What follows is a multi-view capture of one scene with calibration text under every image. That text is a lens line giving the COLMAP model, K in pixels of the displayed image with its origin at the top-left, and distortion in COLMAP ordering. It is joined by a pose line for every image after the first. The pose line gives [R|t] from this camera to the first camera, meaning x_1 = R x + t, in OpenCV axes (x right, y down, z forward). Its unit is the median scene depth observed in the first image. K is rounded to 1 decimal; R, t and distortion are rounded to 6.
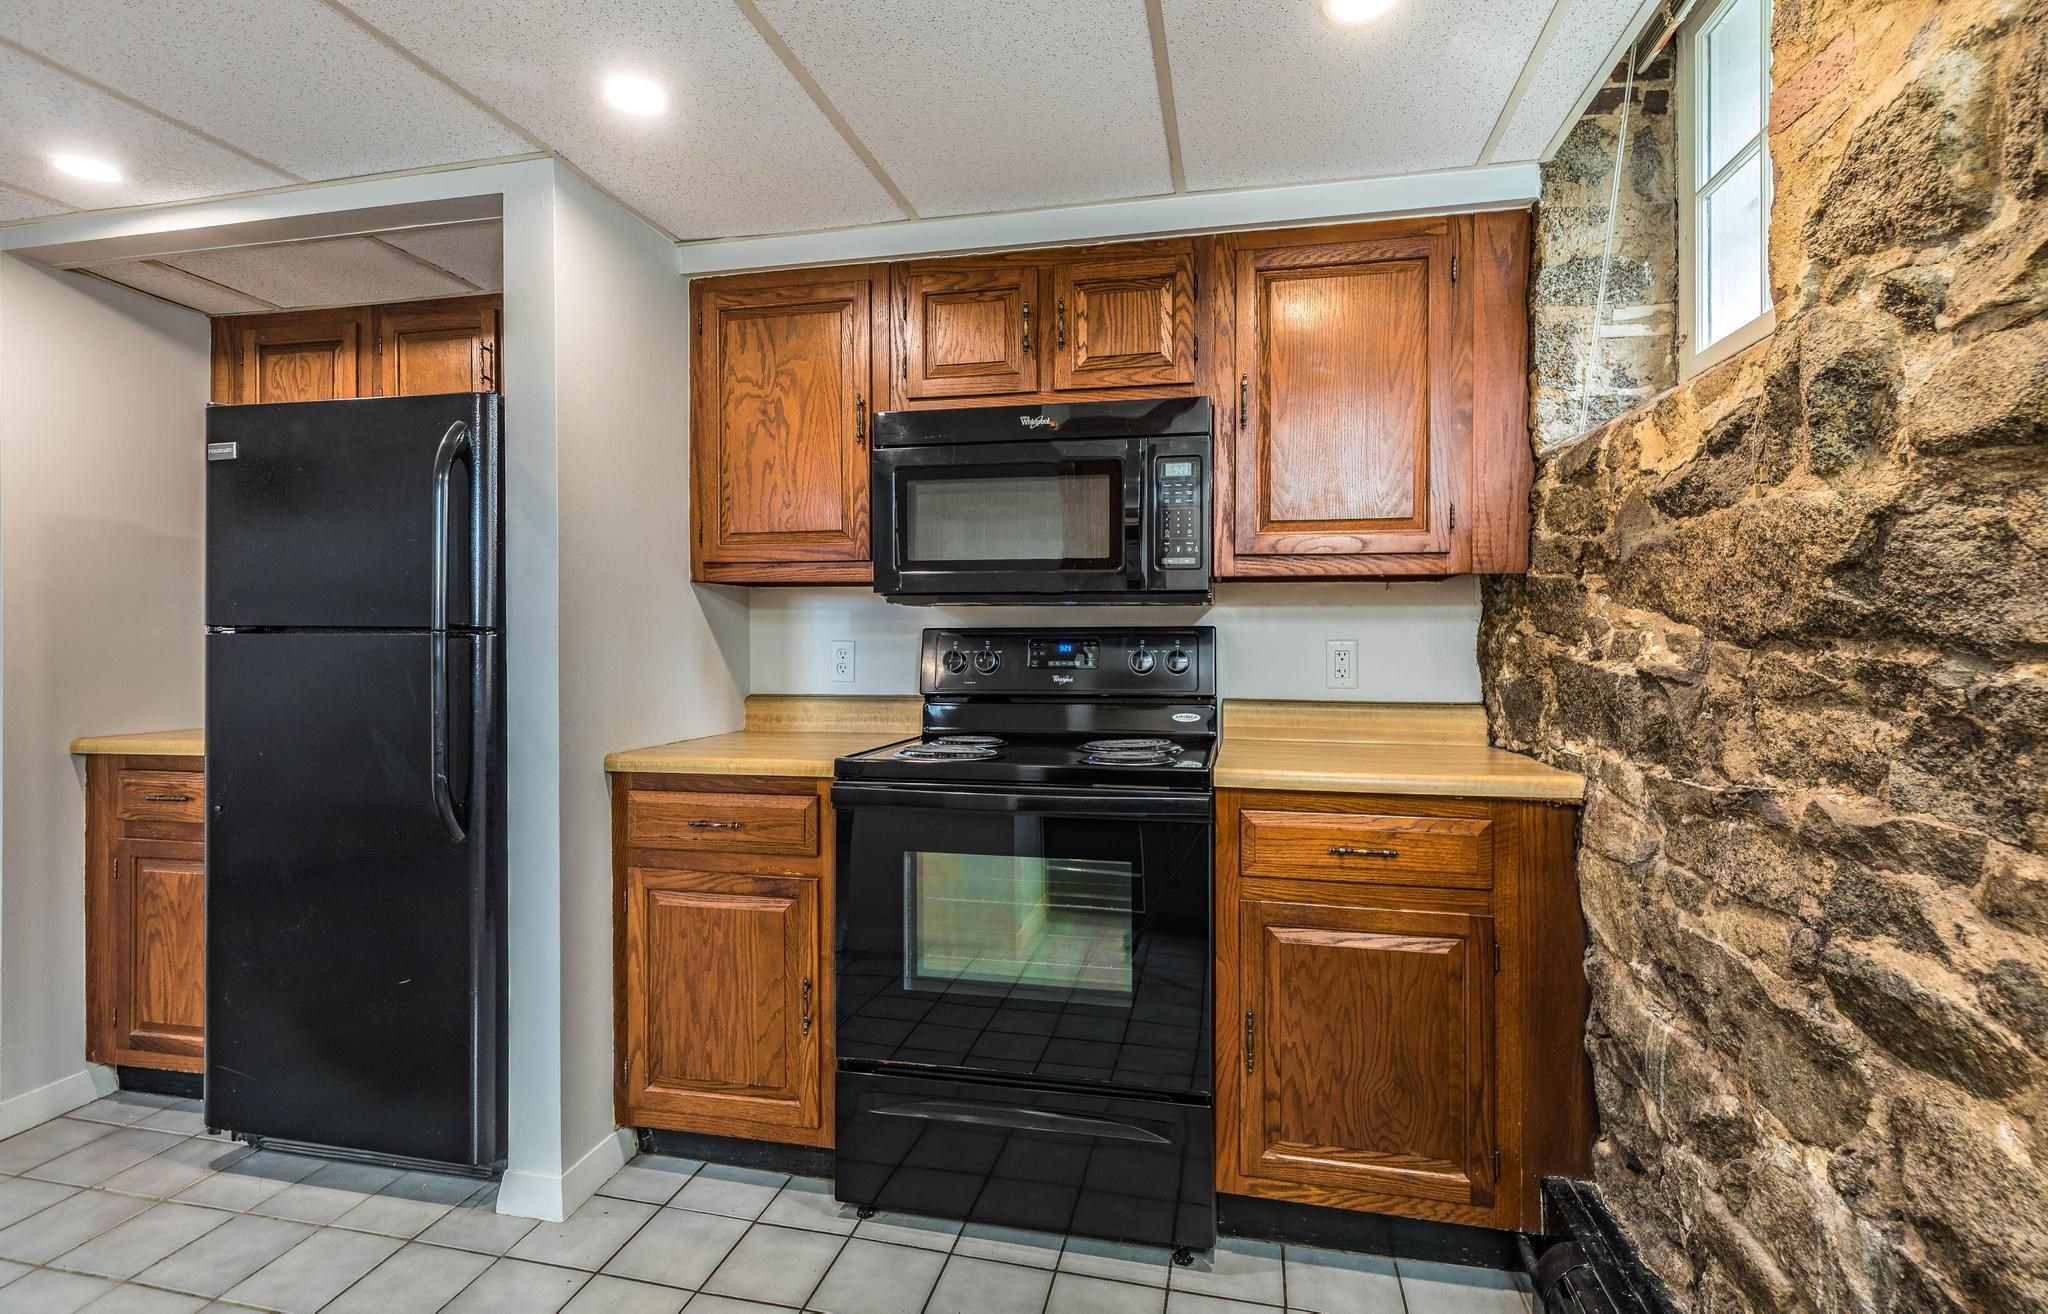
lens RADIAL K [[970.9, 0, 1031.6], [0, 970.9, 638.1], [0, 0, 1]] dist [0.002528, 0.000231]
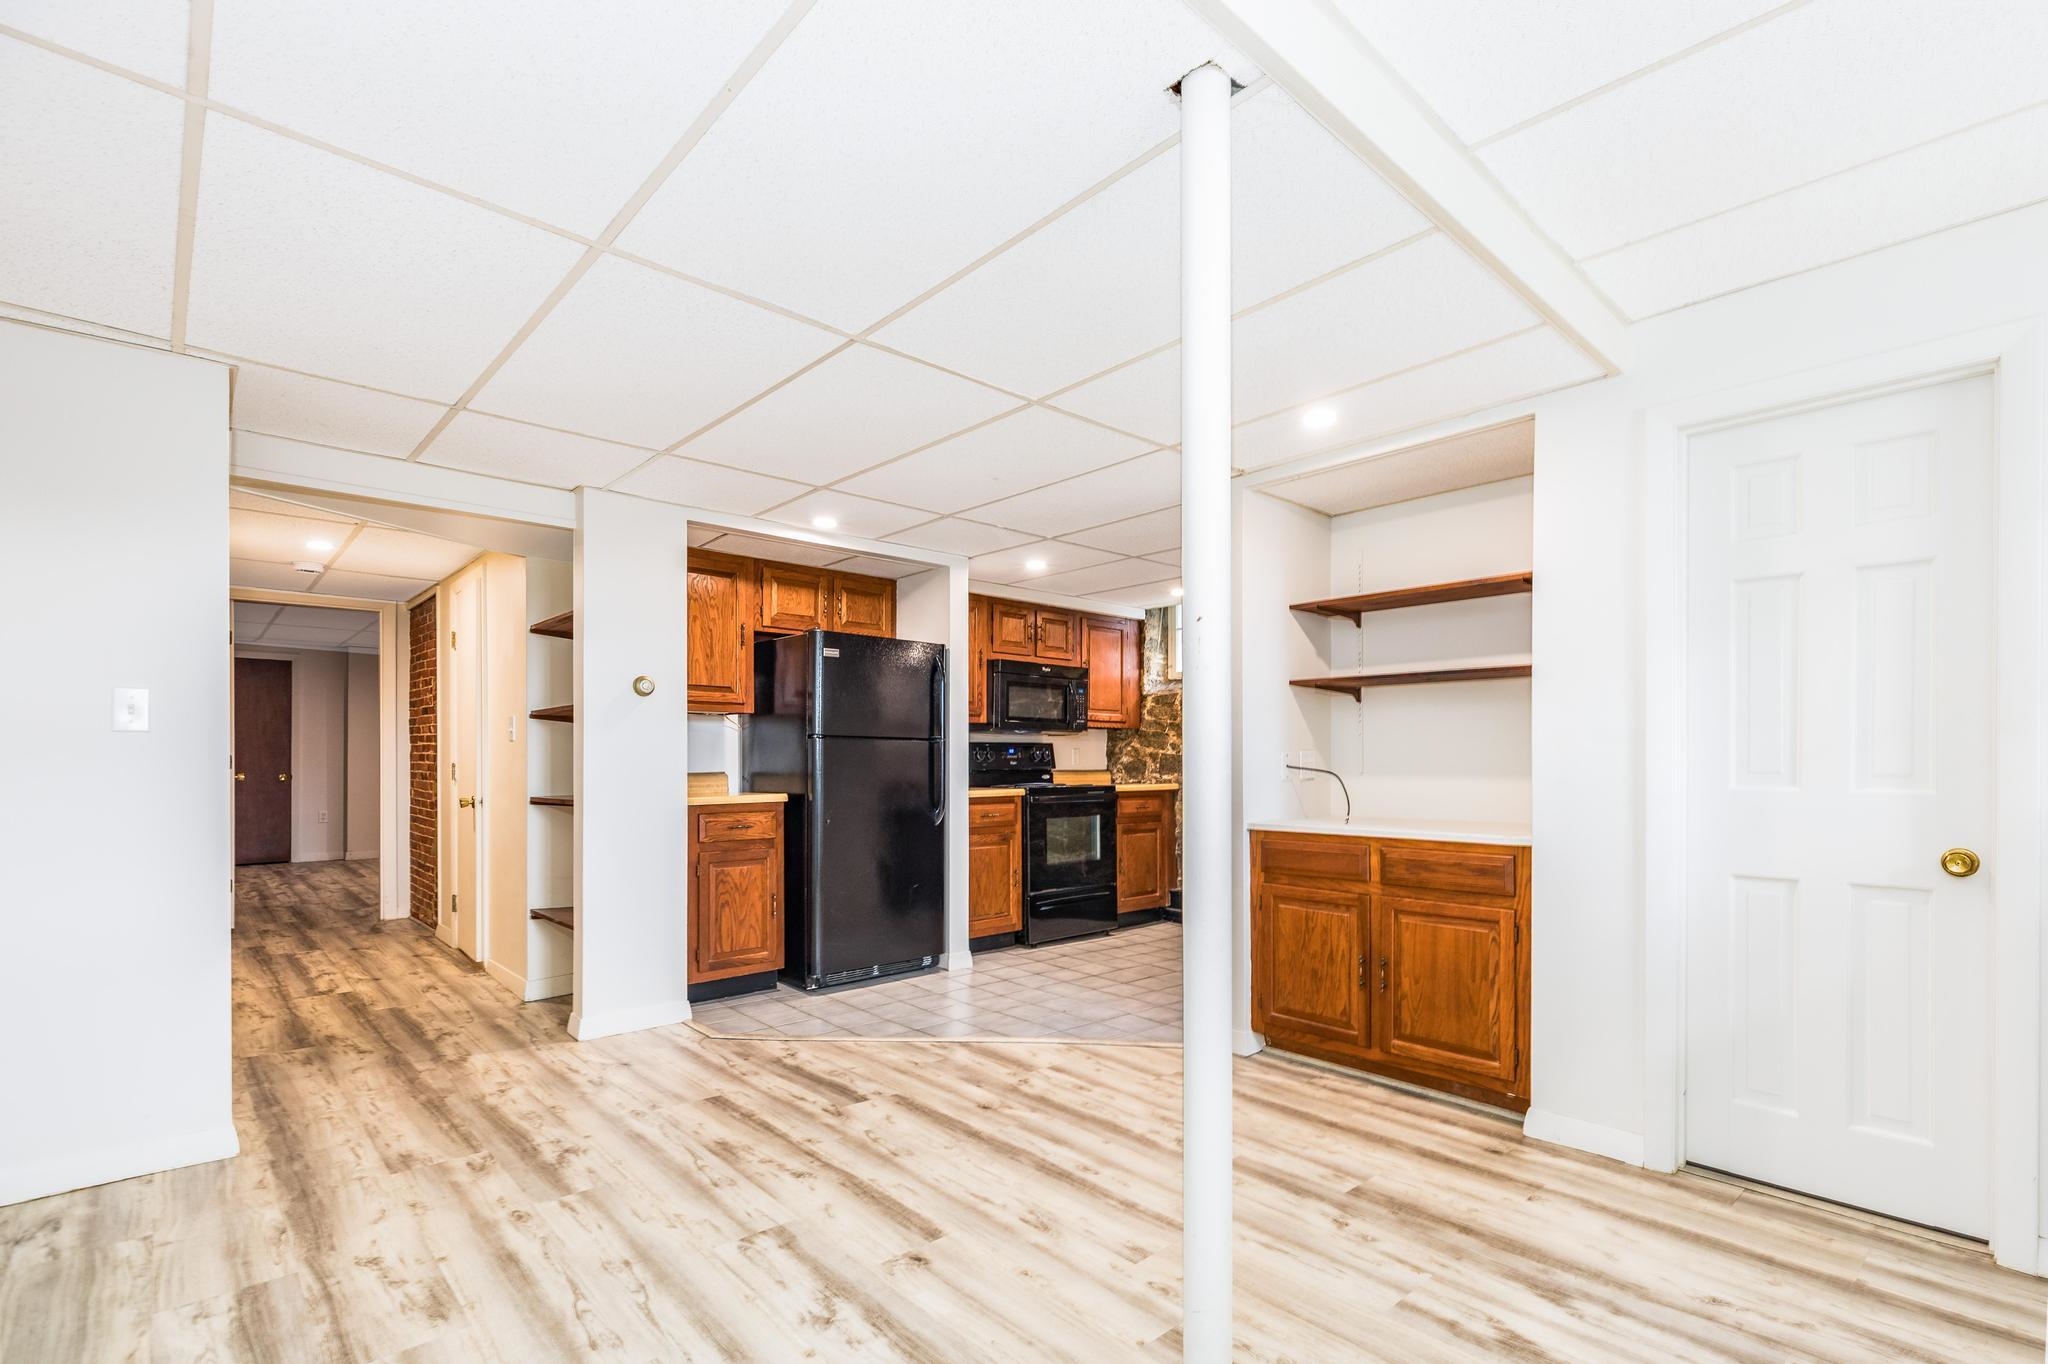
lens RADIAL K [[953.8, 0, 1044.7], [0, 953.8, 748.7], [0, 0, 1]] dist [0.010802, -0.000190]
pose [[0.562398, 0.011446, 0.826787, -2.433513], [0.001700, 0.999886, -0.014999, 0.052383], [-0.826865, 0.009841, 0.562315, -0.591349]]
